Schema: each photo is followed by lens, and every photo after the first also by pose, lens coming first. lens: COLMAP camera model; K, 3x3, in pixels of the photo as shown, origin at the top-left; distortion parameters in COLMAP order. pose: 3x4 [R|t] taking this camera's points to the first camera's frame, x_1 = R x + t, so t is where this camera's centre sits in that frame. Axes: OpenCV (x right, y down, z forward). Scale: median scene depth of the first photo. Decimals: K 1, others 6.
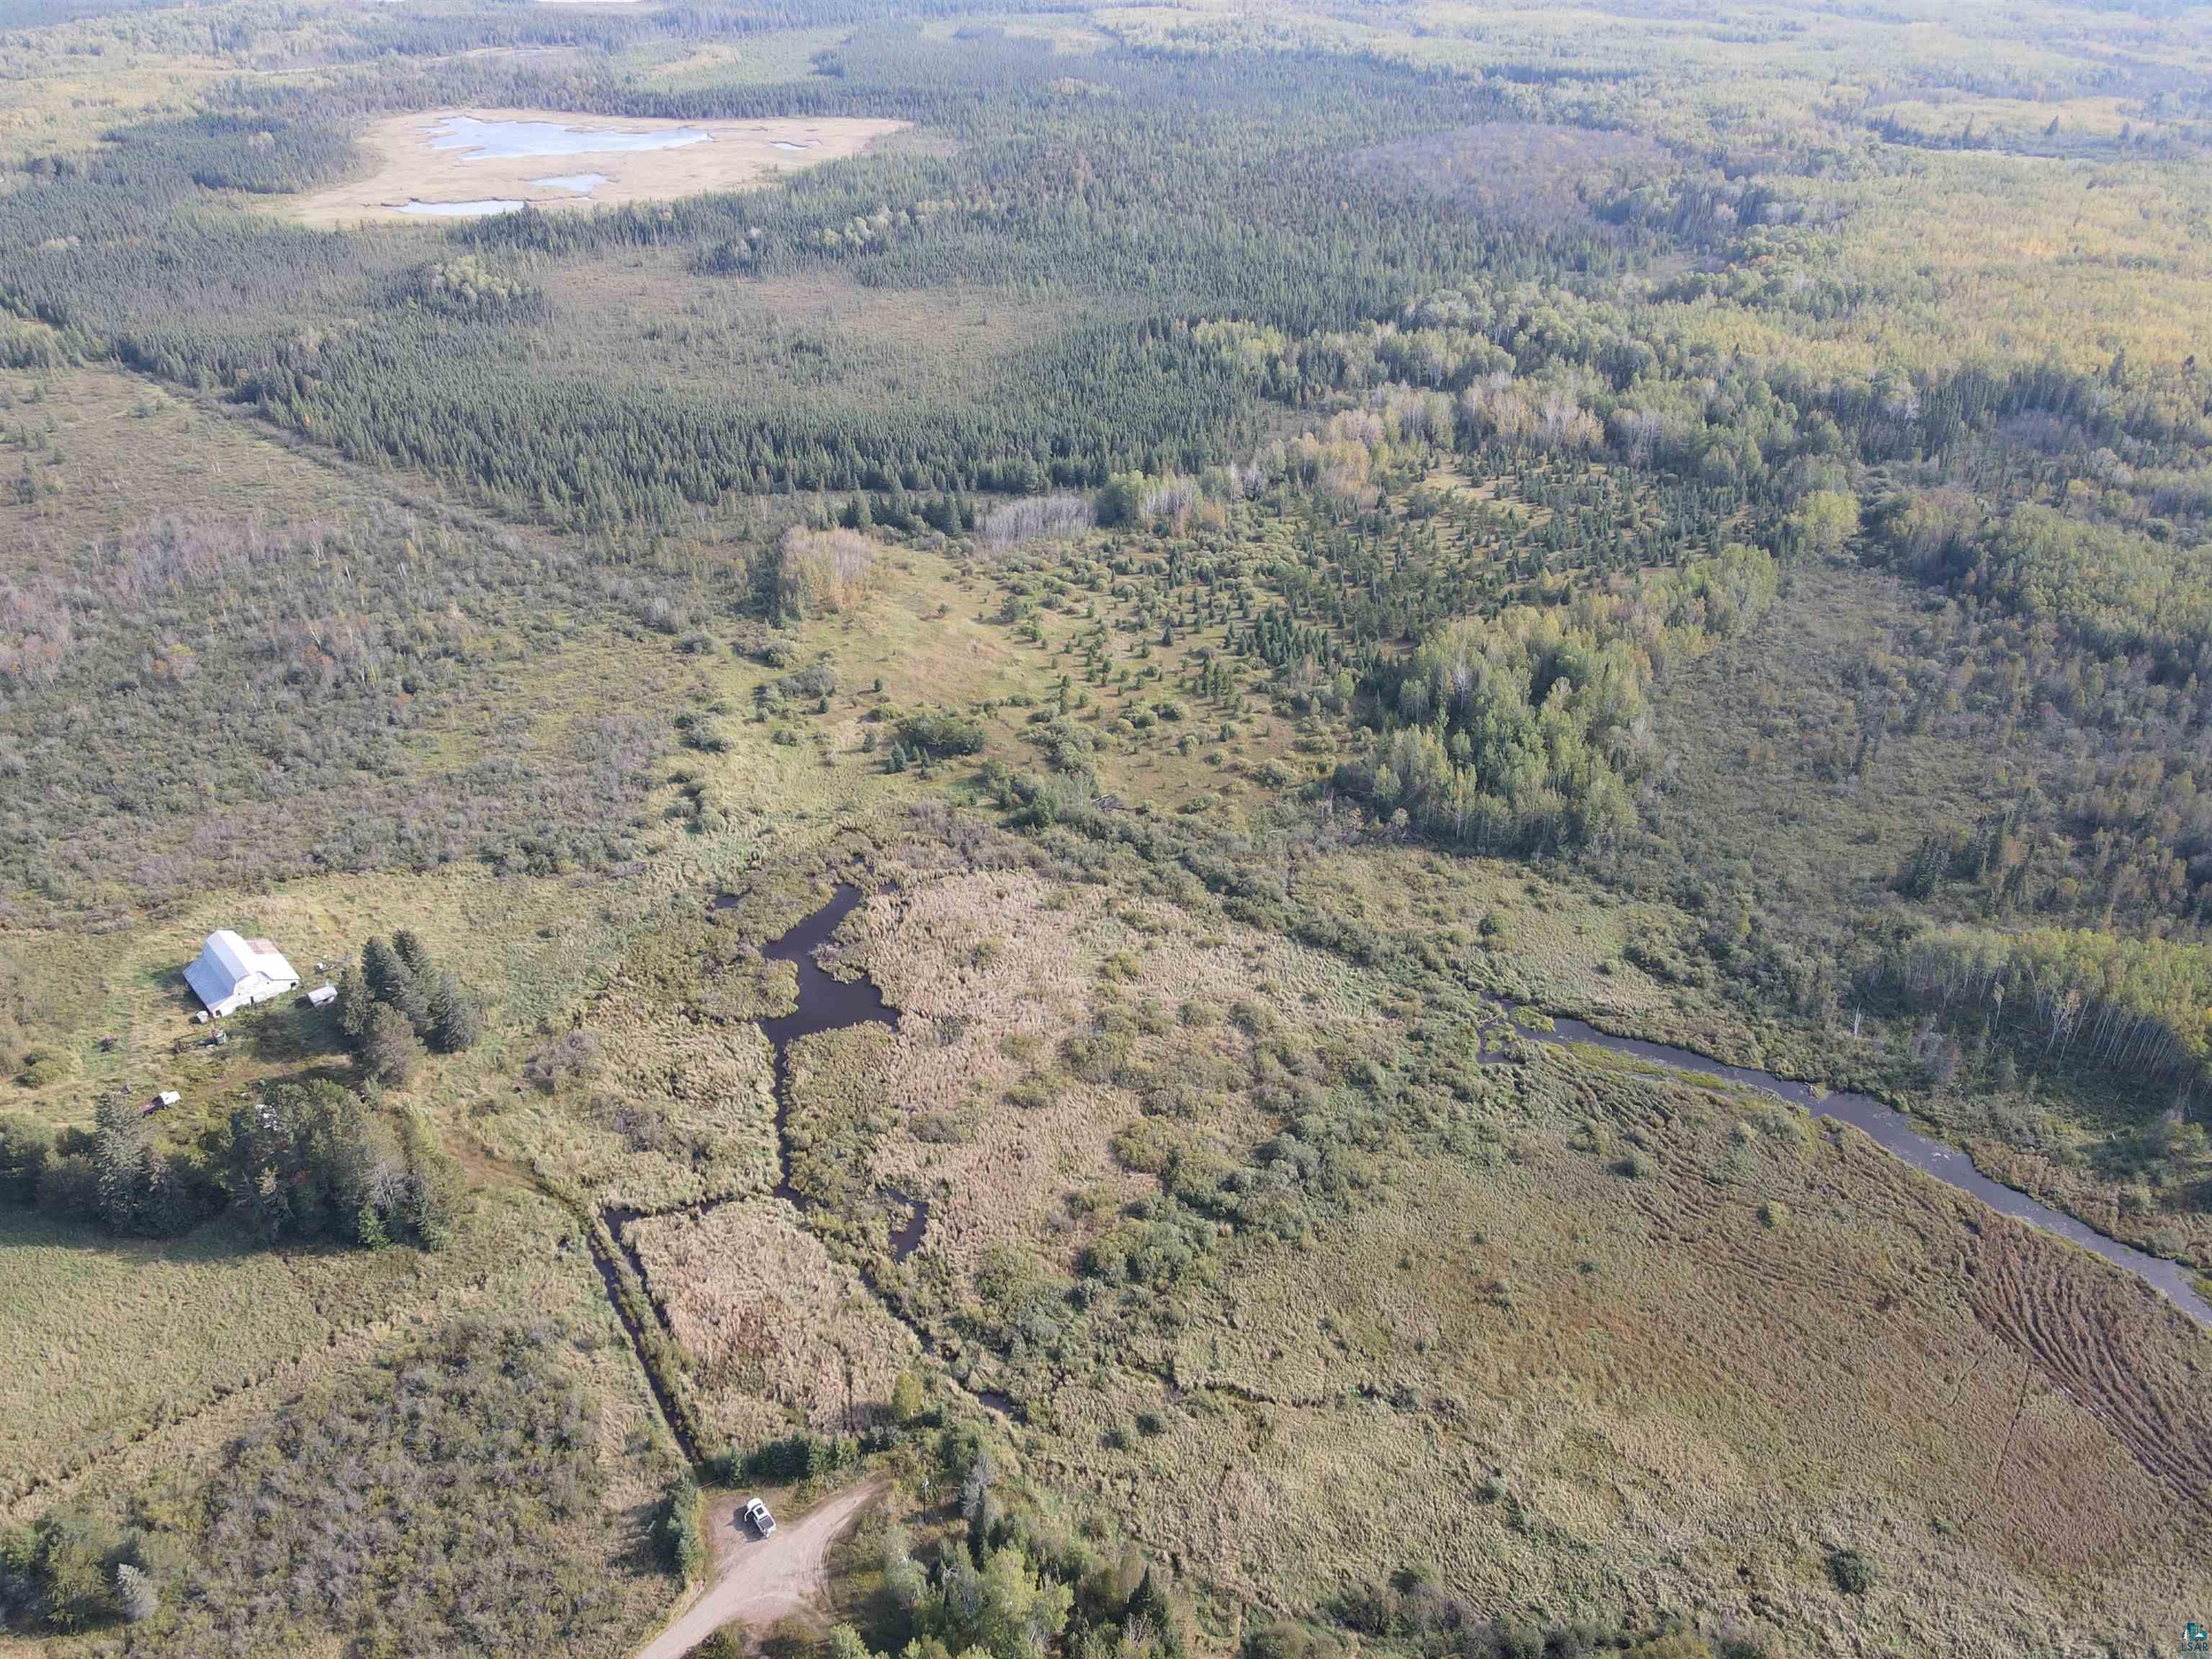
lens RADIAL K [[1615.4, 0, 1096.7], [0, 1615.4, 835.9], [0, 0, 1]] dist [0.005386, 0.021808]
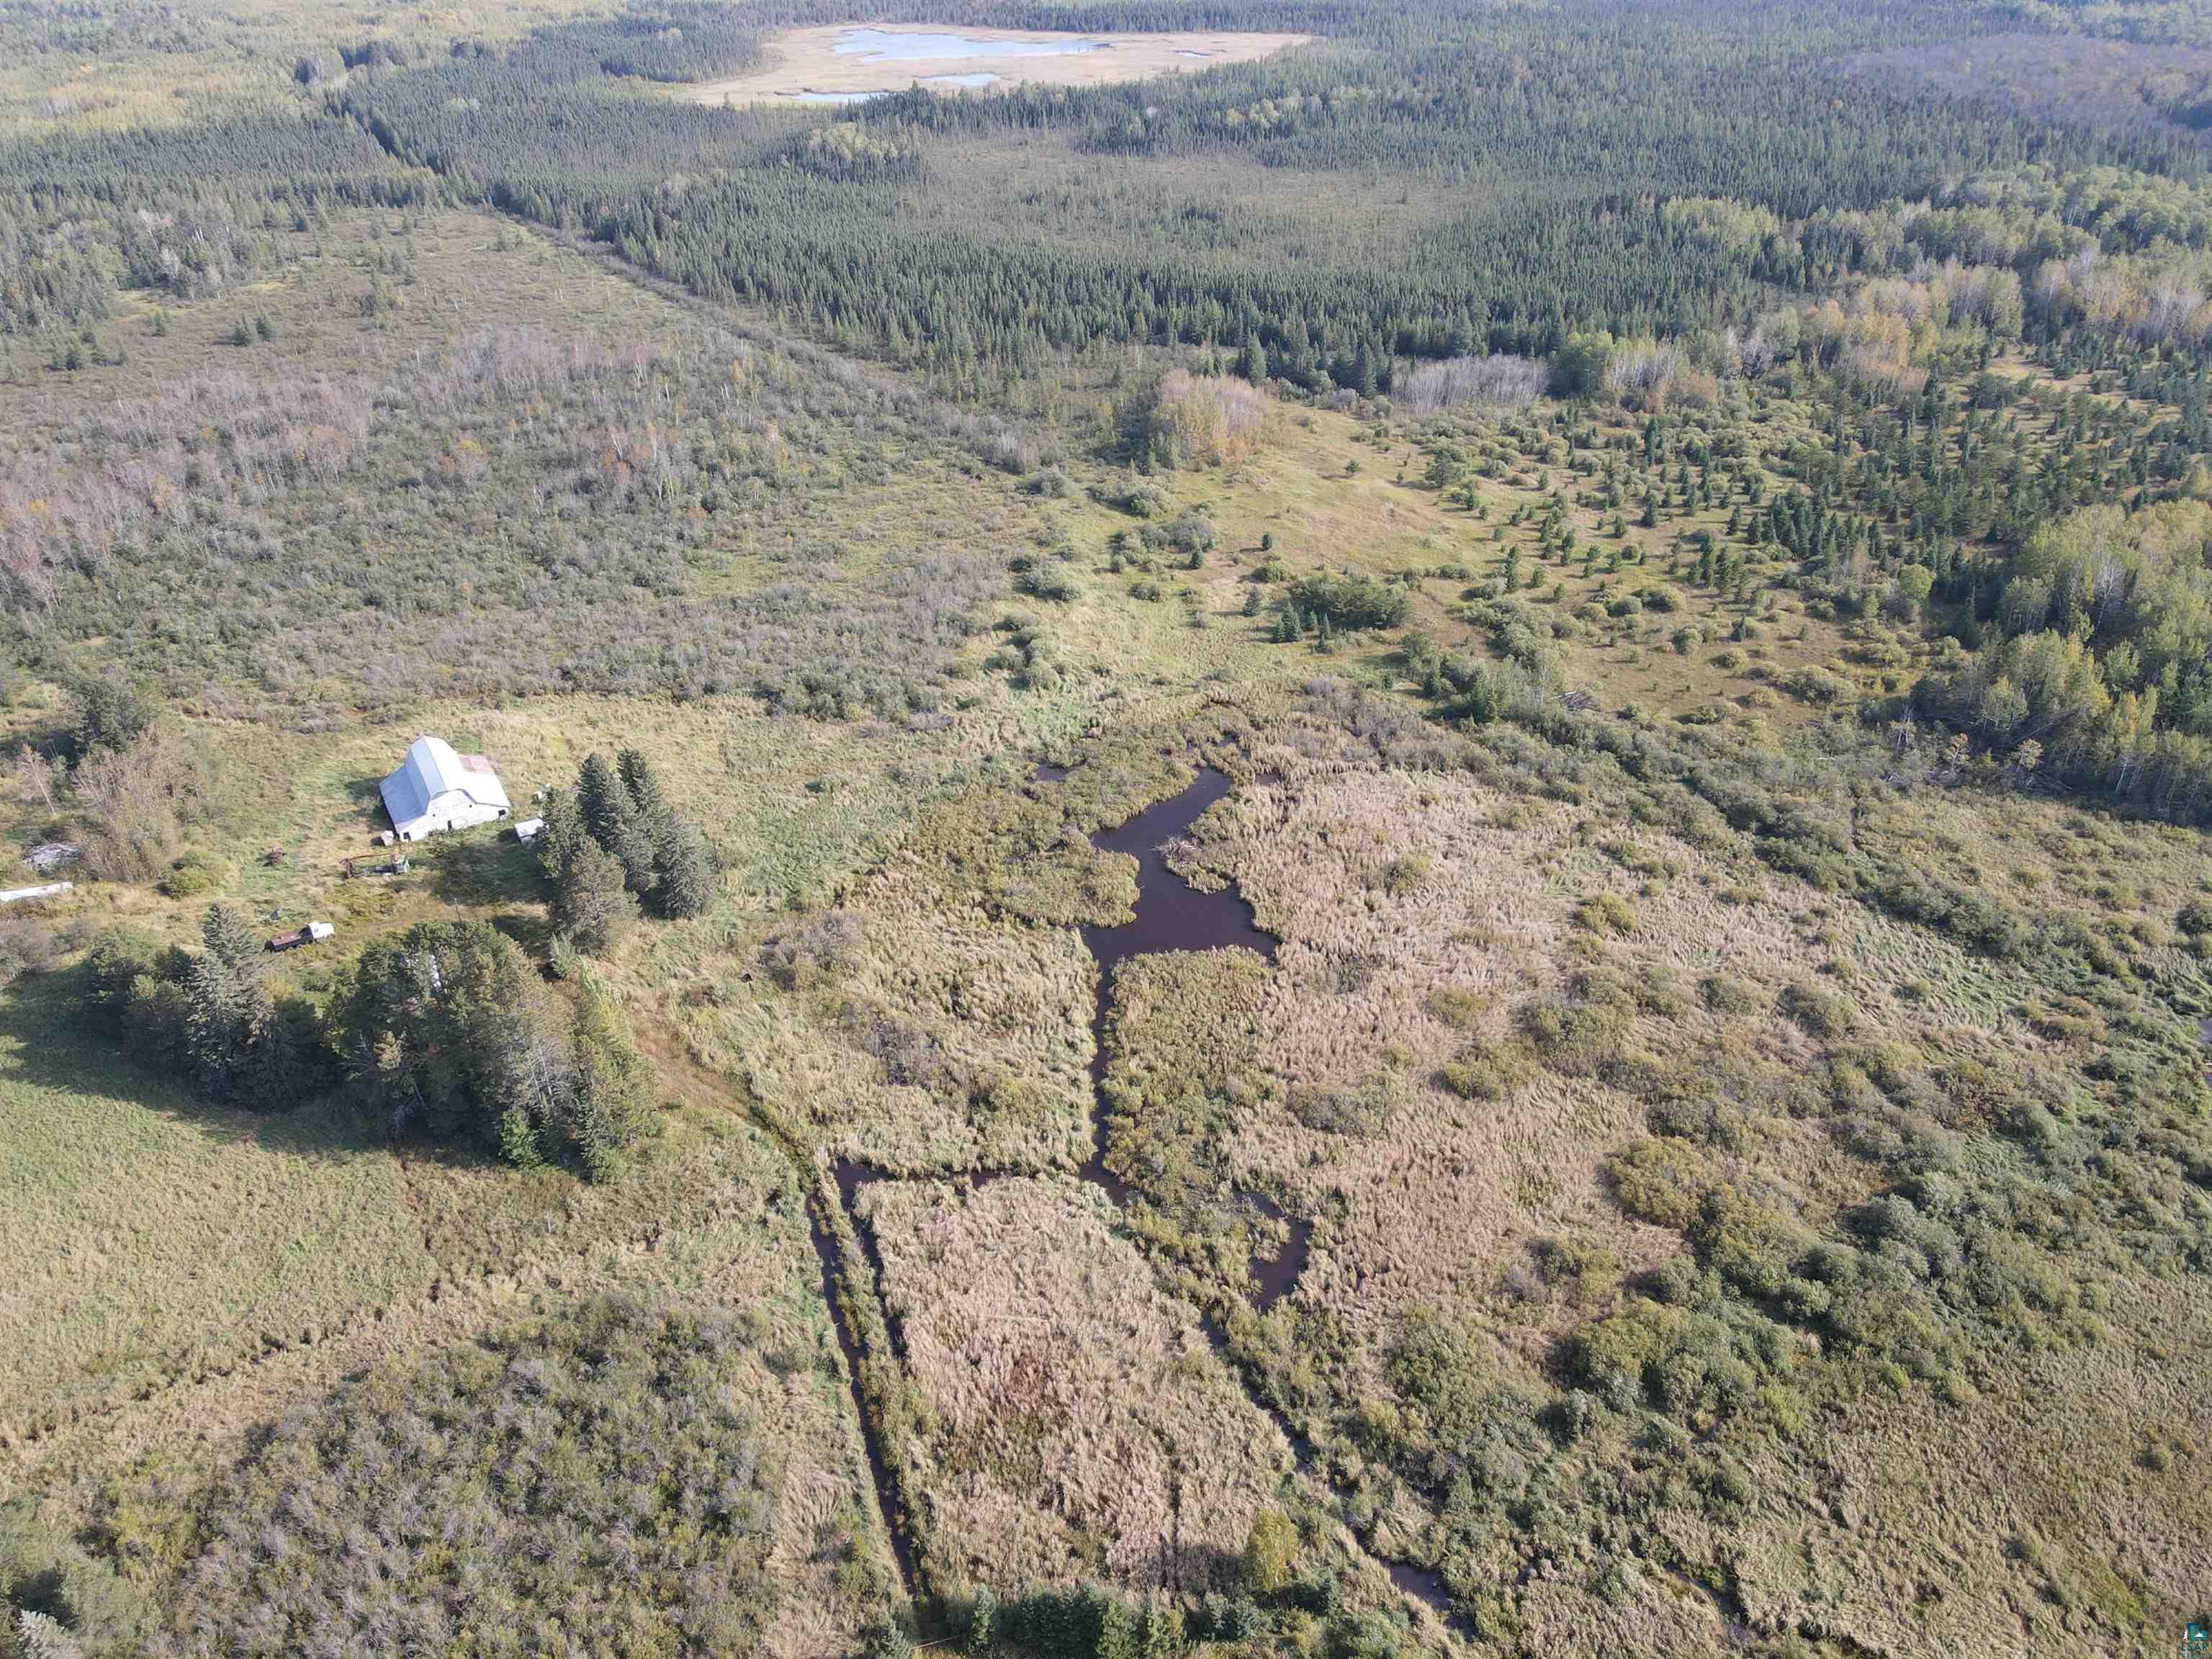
lens RADIAL K [[1615.4, 0, 1092.9], [0, 1615.4, 836.6], [0, 0, 1]] dist [0.005386, 0.021808]
pose [[0.975410, 0.105388, -0.193571, -0.071809], [-0.104819, 0.994404, 0.013212, 0.066239], [0.193880, 0.007403, 0.980997, 0.309731]]
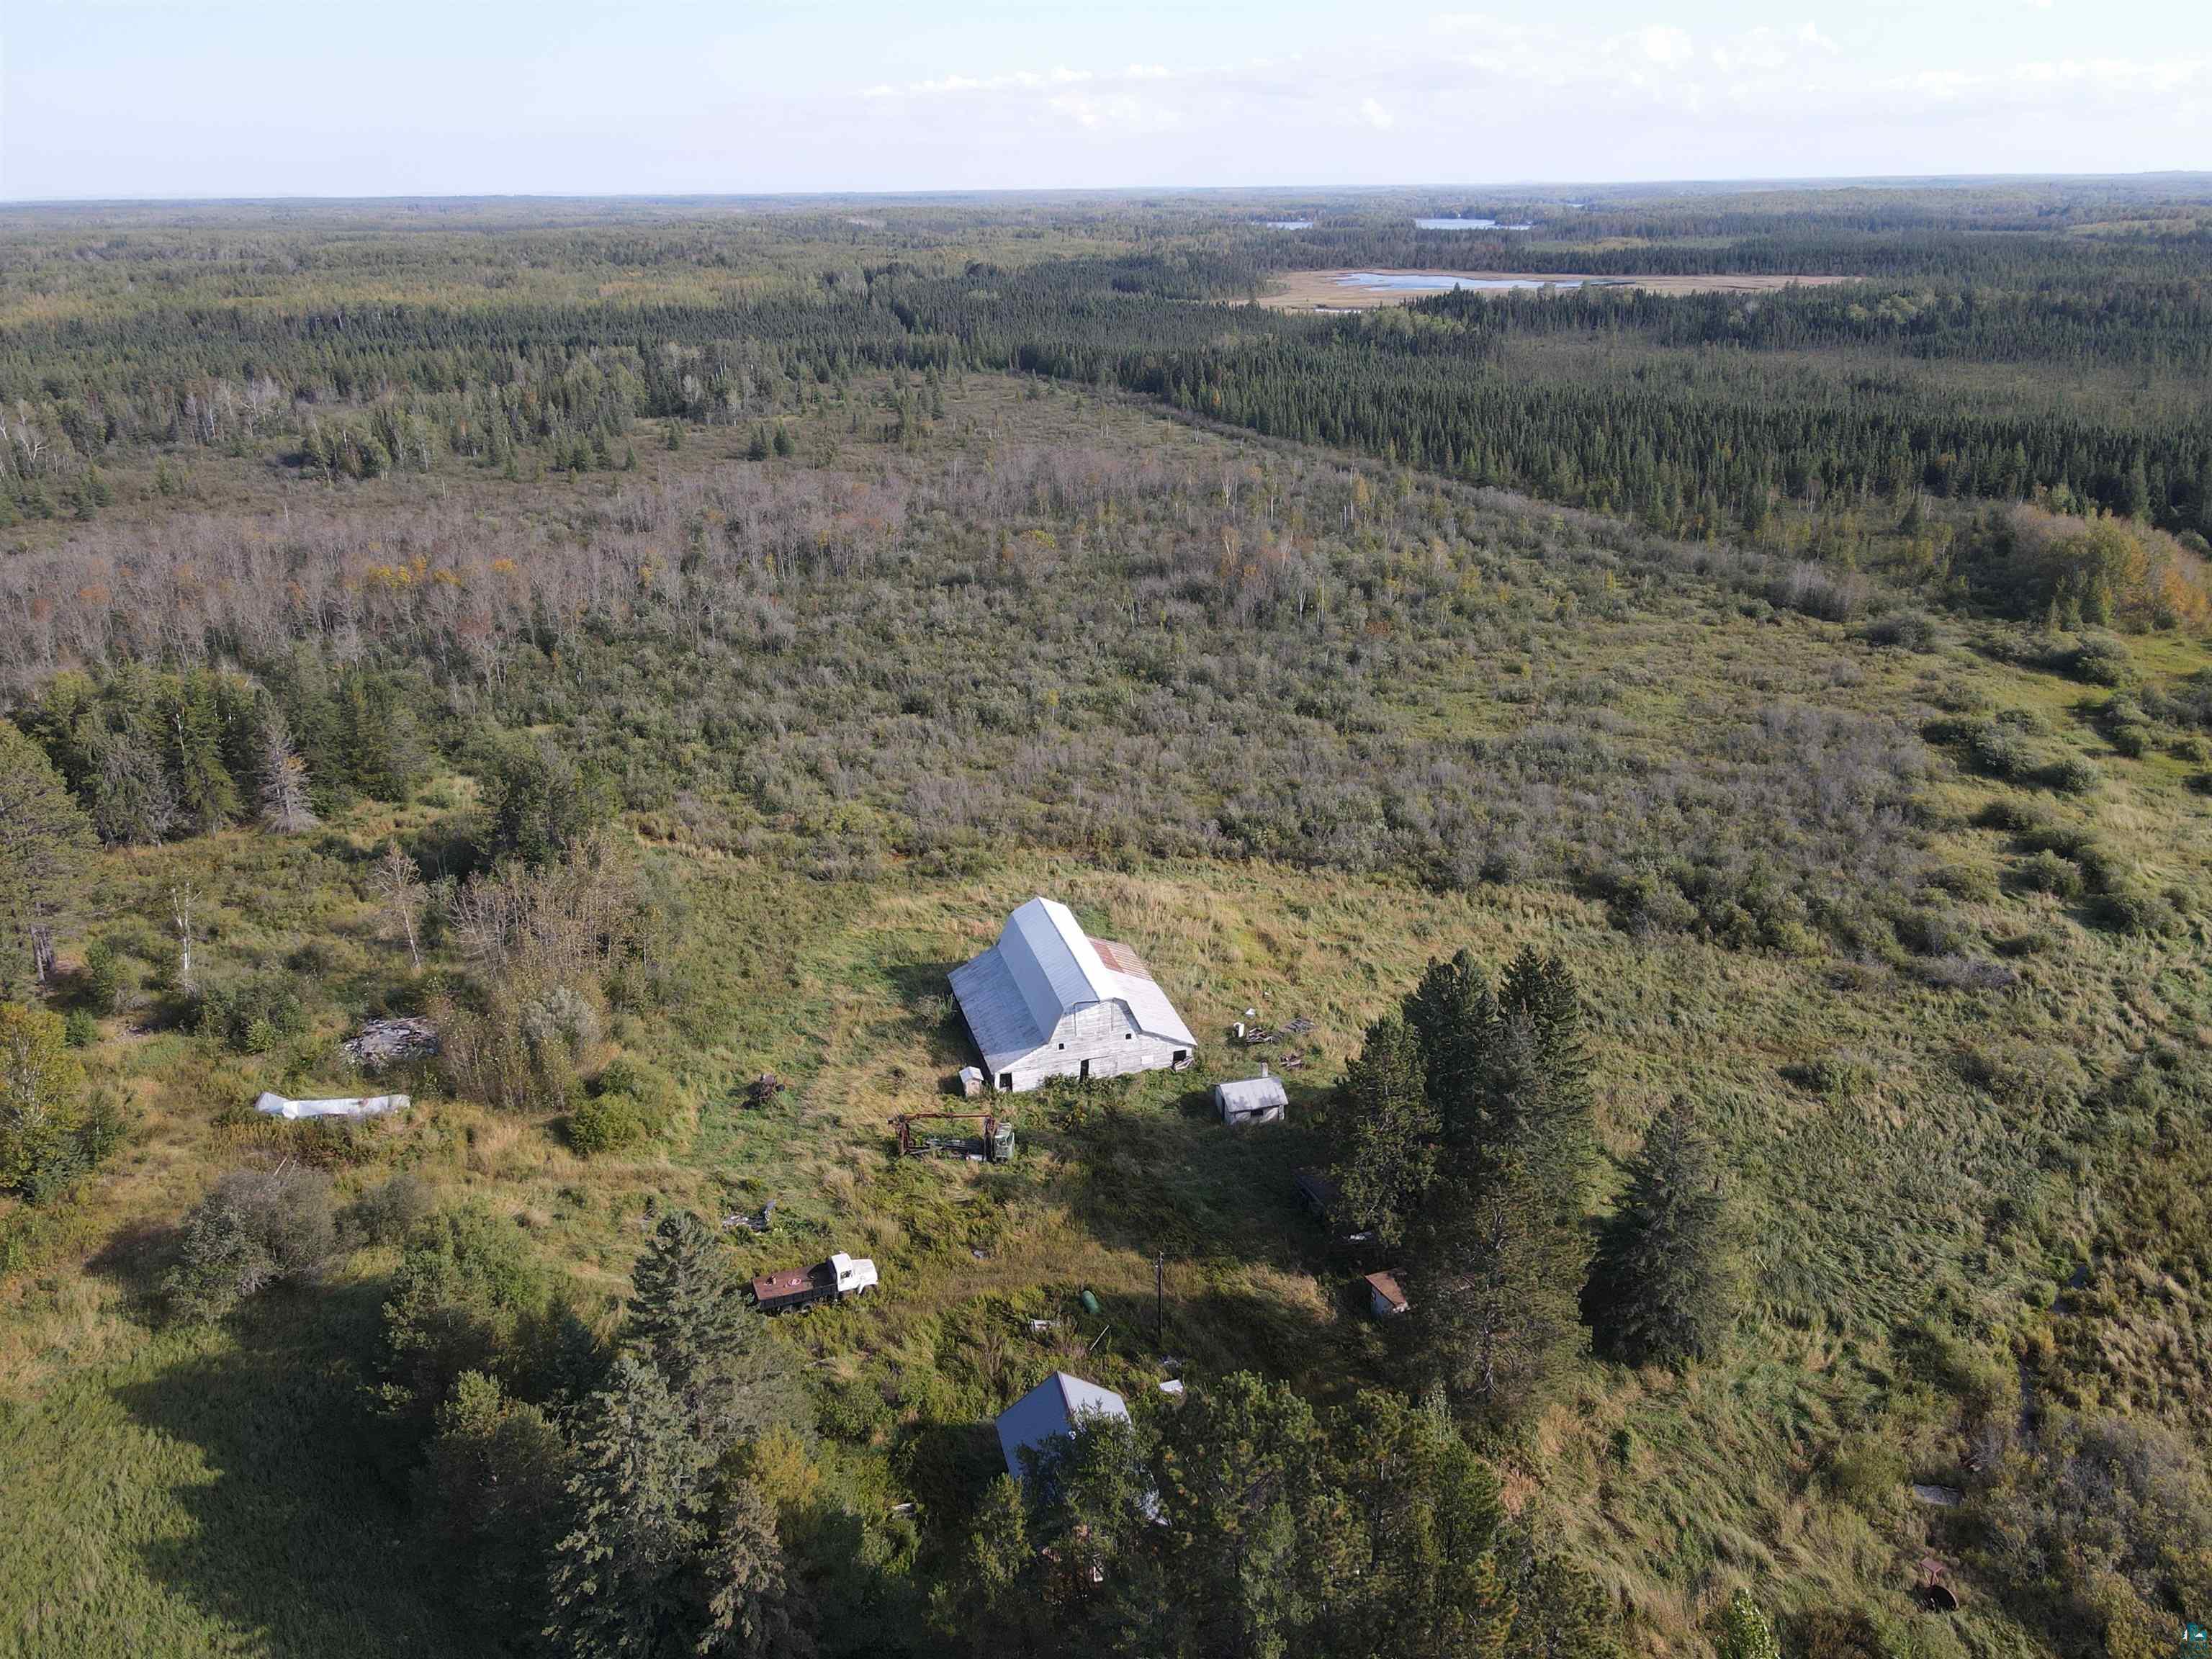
lens RADIAL K [[1615.4, 0, 1092.5], [0, 1615.4, 824.4], [0, 0, 1]] dist [0.005386, 0.021808]
pose [[0.894876, 0.152510, -0.419449, -0.376616], [-0.221784, 0.967511, -0.121384, 0.094095], [0.387309, 0.201651, 0.899627, 0.657786]]
